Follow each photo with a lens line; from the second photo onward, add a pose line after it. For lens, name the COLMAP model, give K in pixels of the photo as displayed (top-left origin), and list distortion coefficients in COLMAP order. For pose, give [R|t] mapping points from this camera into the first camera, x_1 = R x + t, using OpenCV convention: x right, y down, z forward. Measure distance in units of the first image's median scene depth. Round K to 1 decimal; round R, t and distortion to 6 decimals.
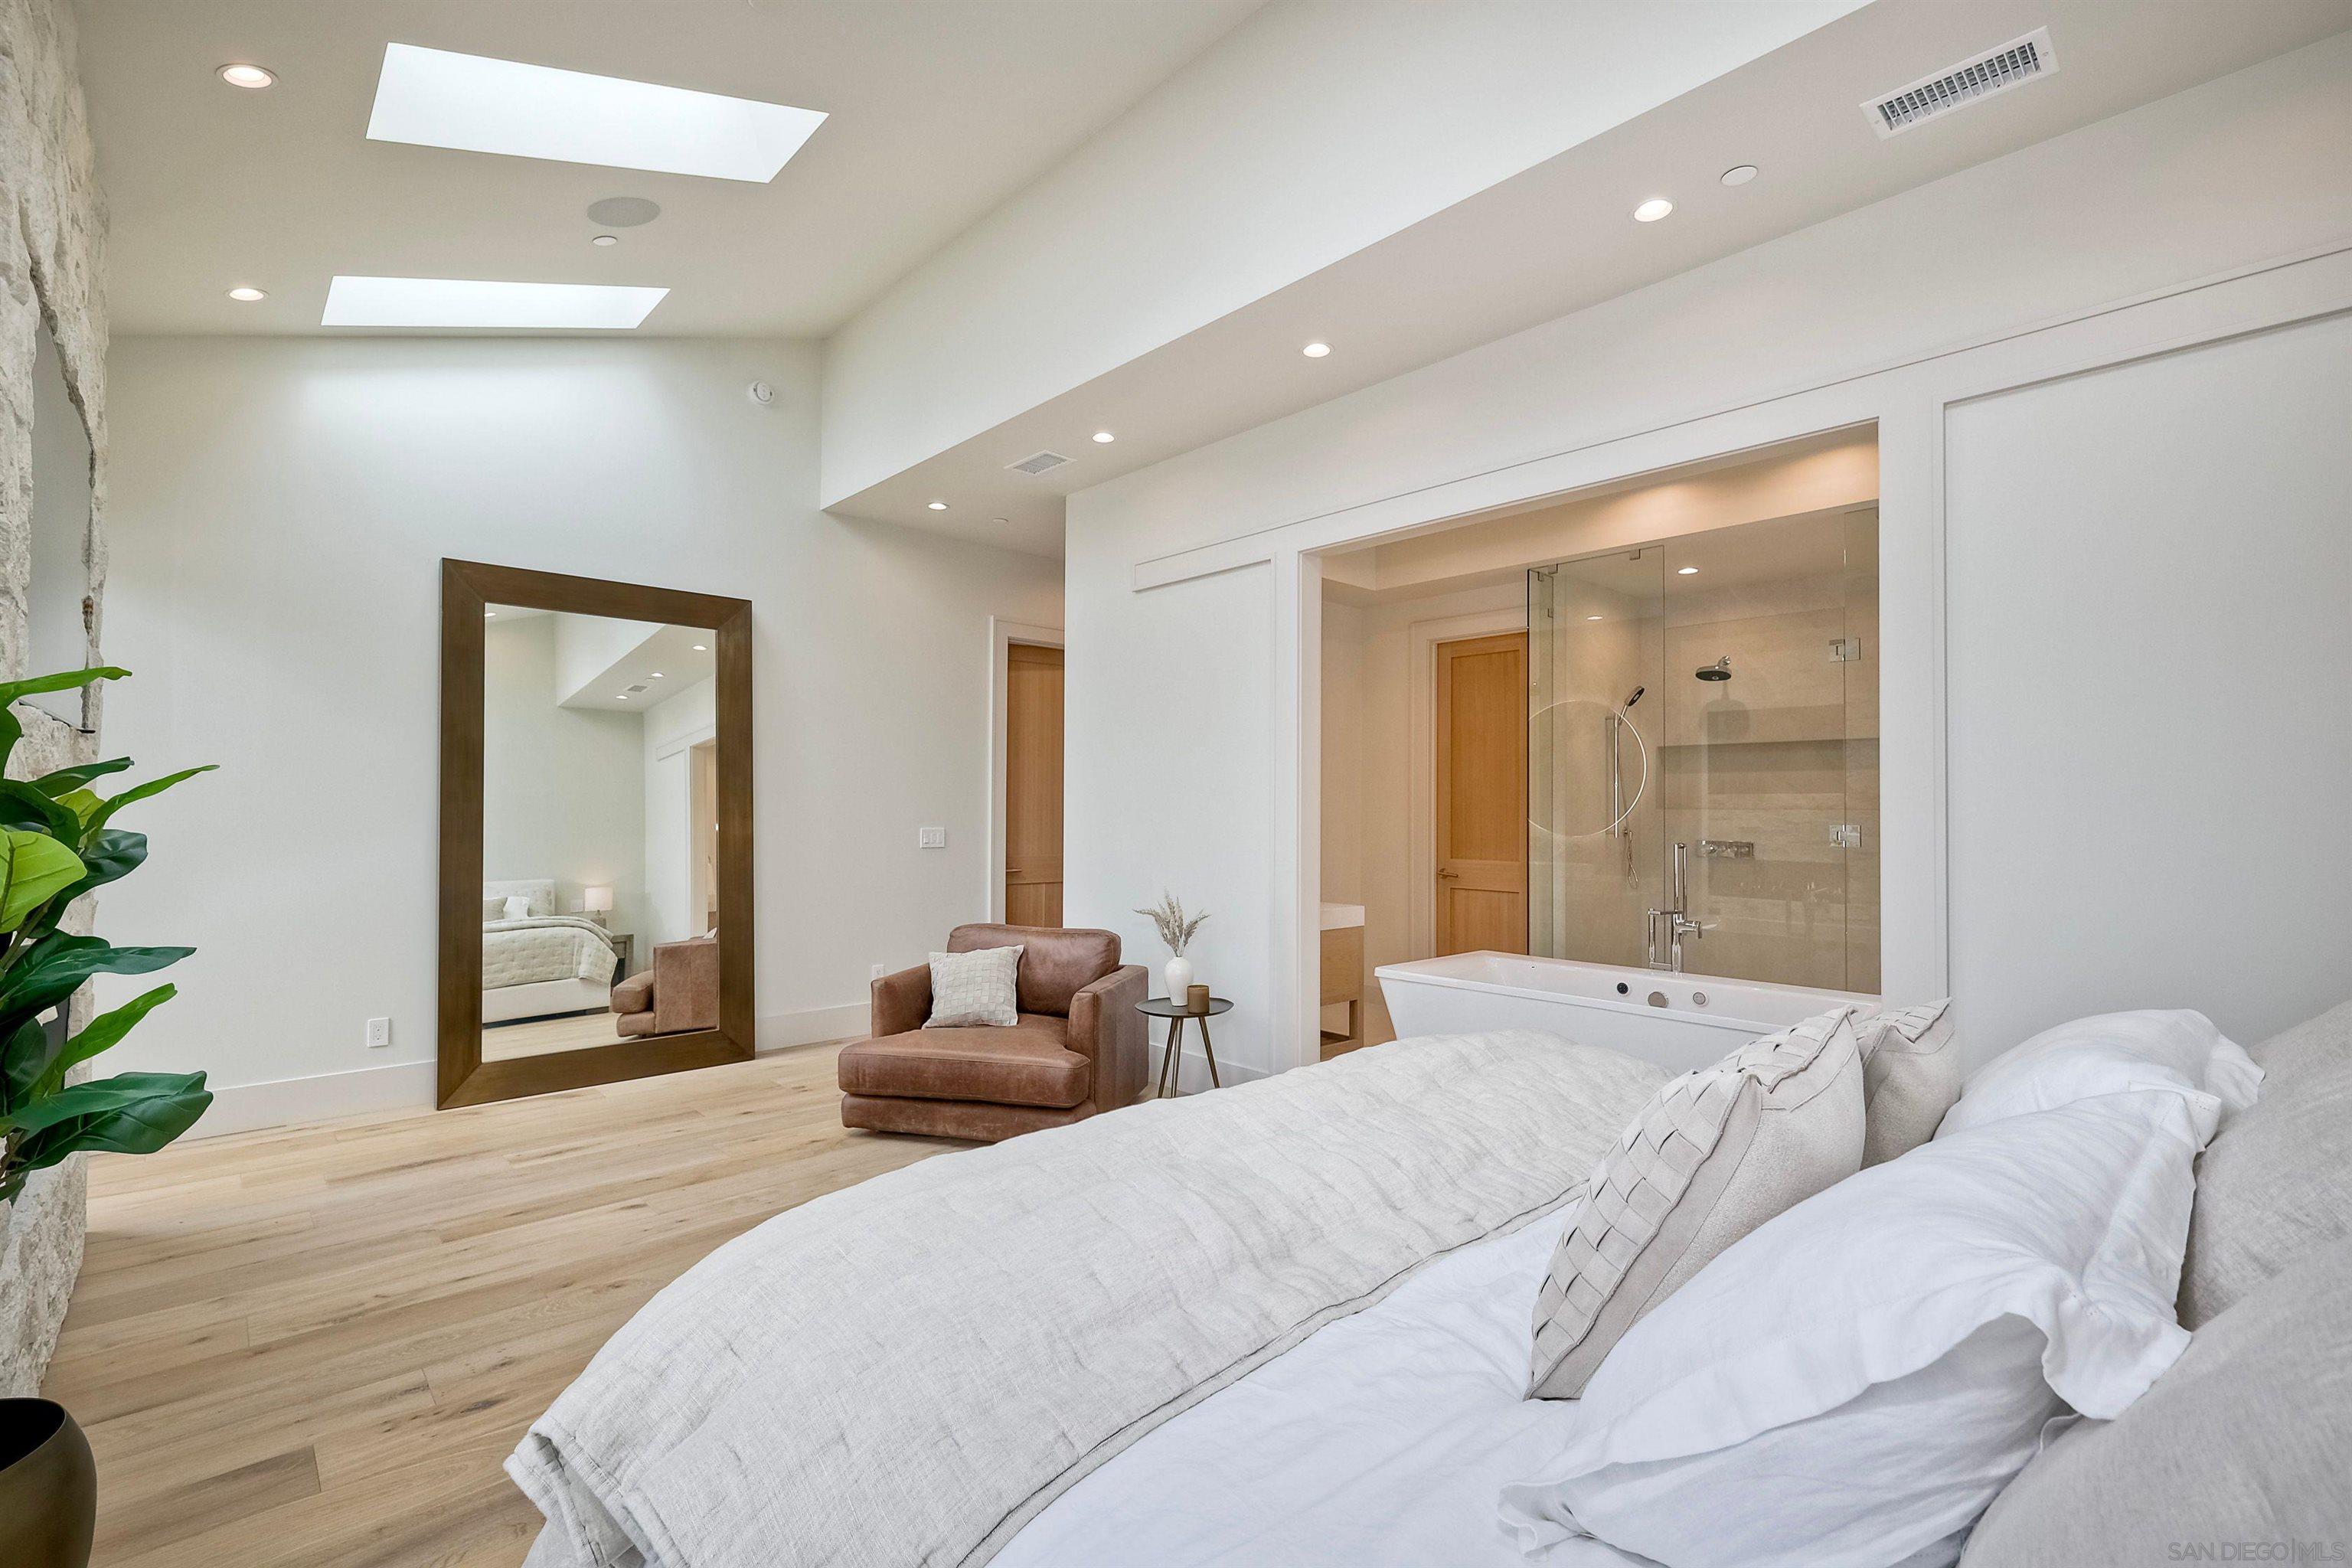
lens RADIAL K [[1043.7, 0, 1178.4], [0, 1043.7, 785.5], [0, 0, 1]] dist [0.002147, 0.000207]
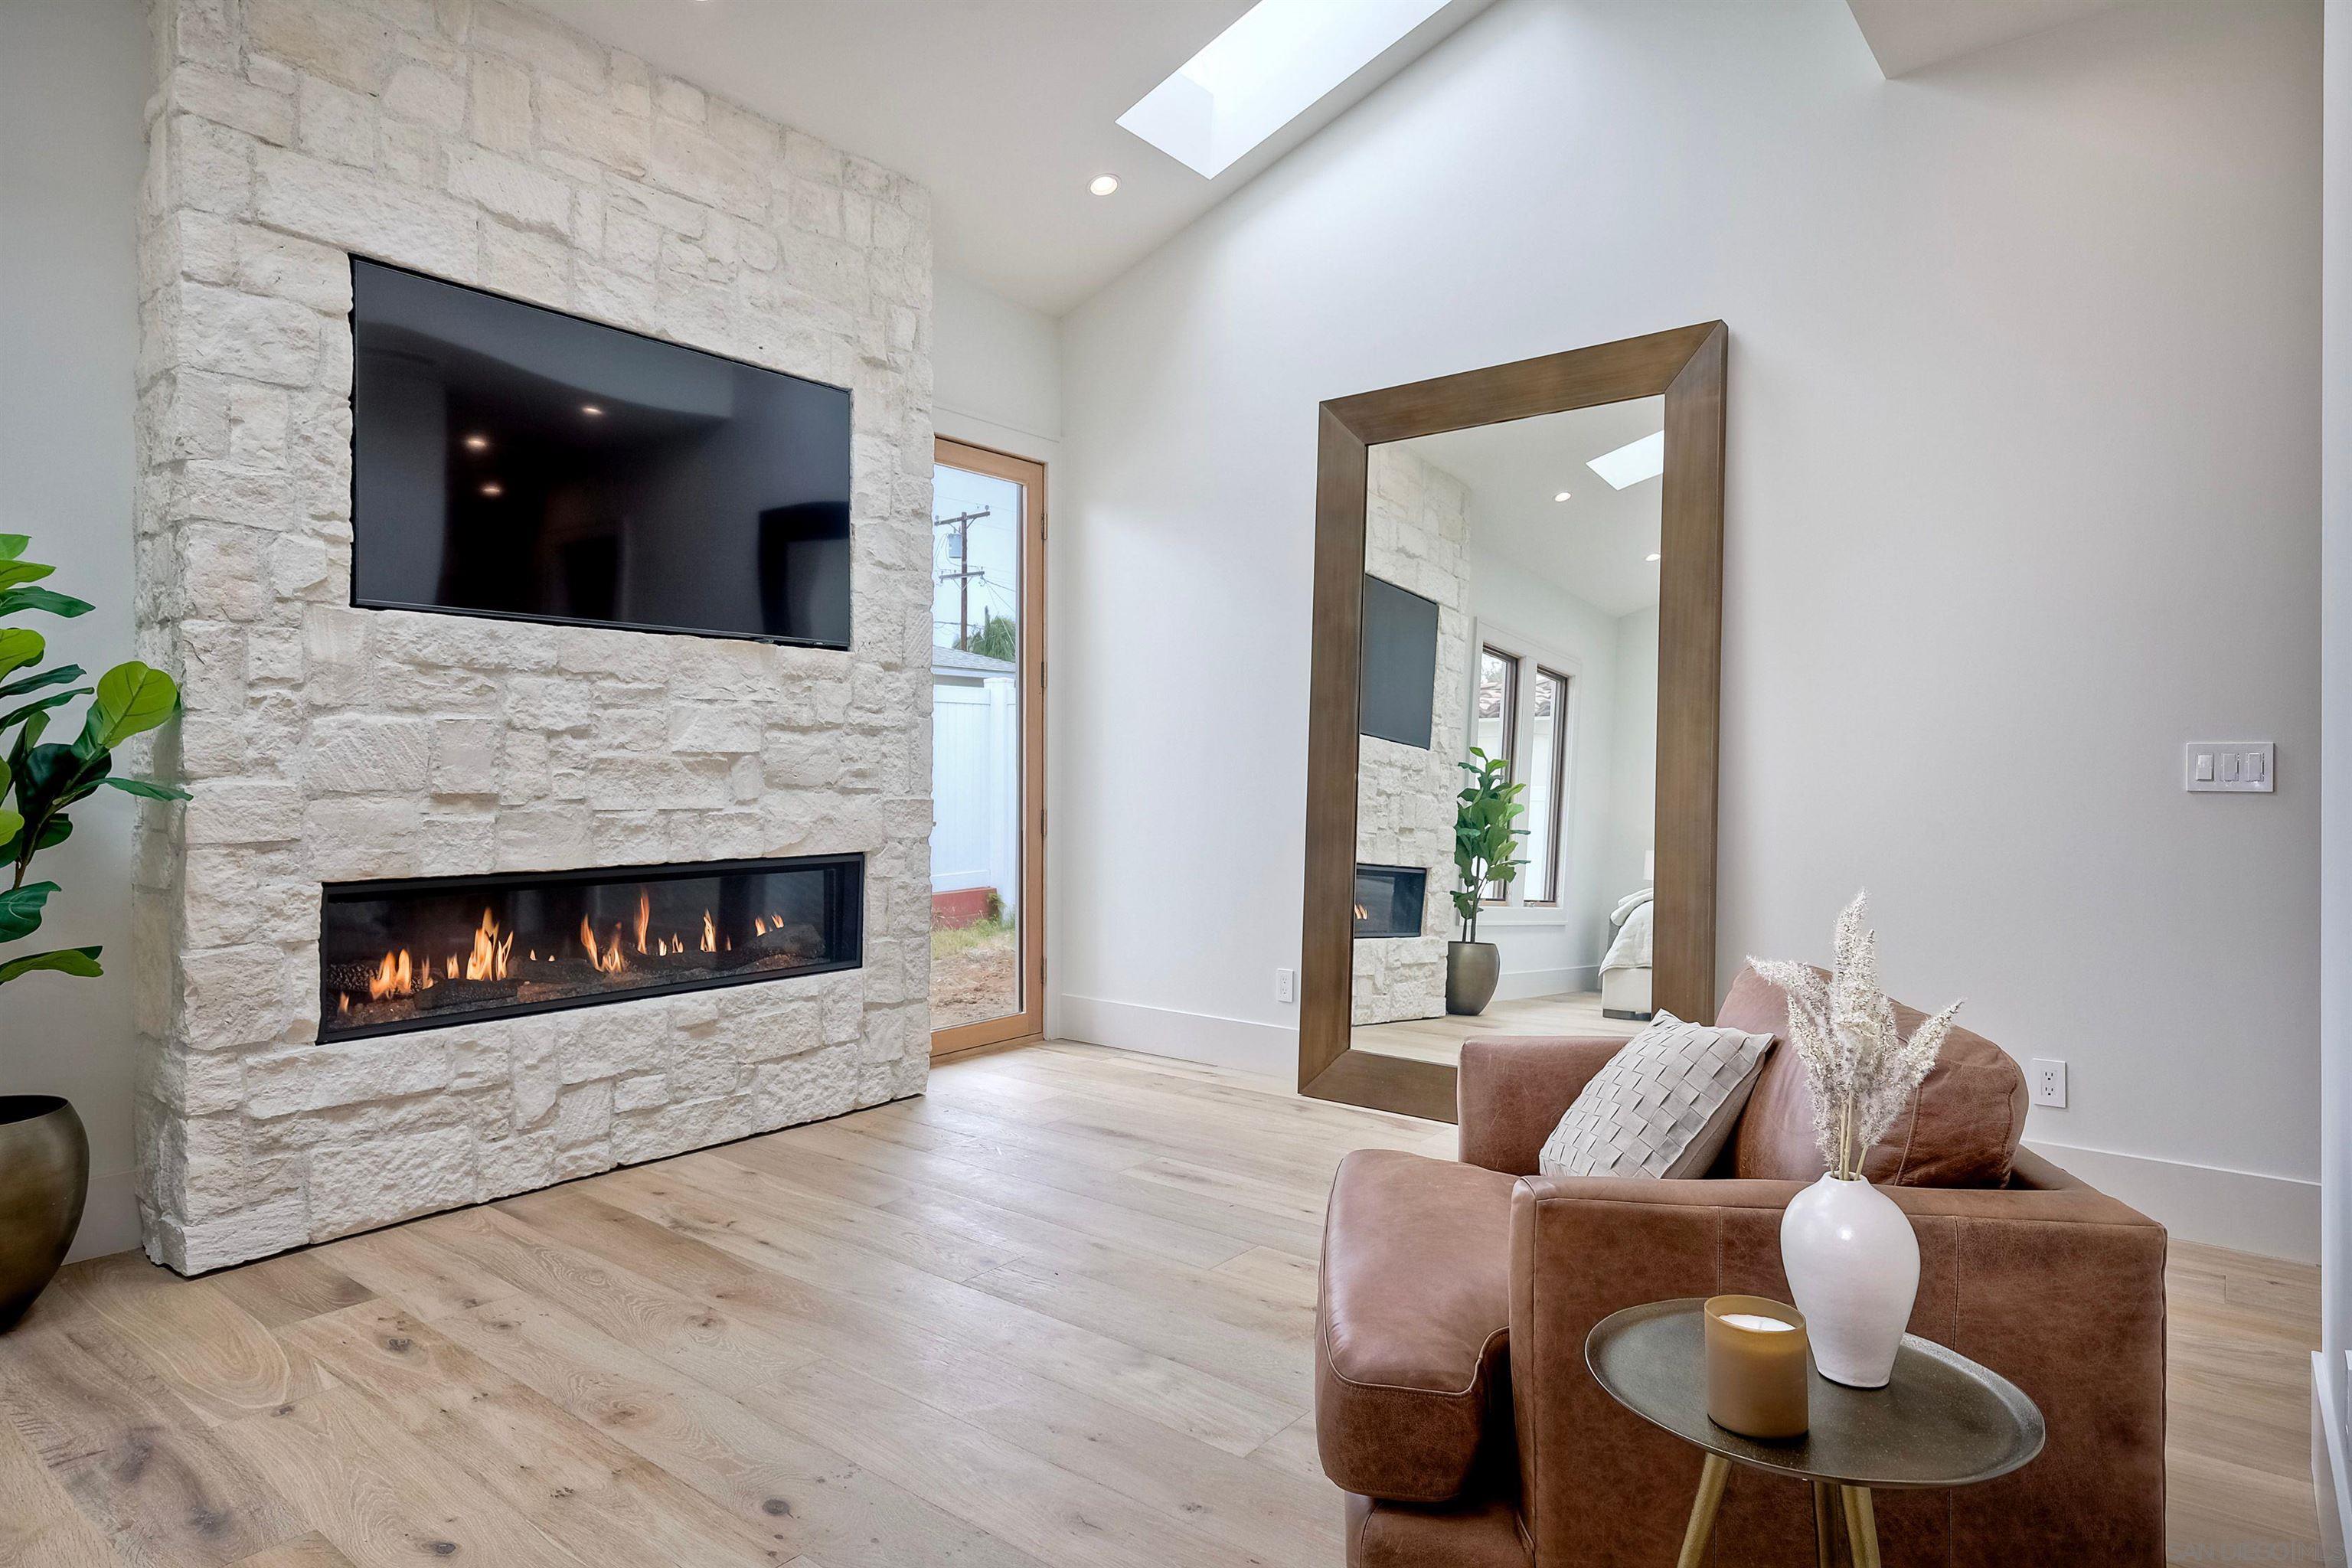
lens RADIAL K [[1303.9, 0, 1180.7], [0, 1303.9, 779.1], [0, 0, 1]] dist [-0.000117, 0.000414]
pose [[0.152224, 0.000320, -0.988346, 0.157865], [0.016990, 0.999851, 0.002940, 0.039432], [0.988200, -0.017240, 0.152196, 0.459676]]
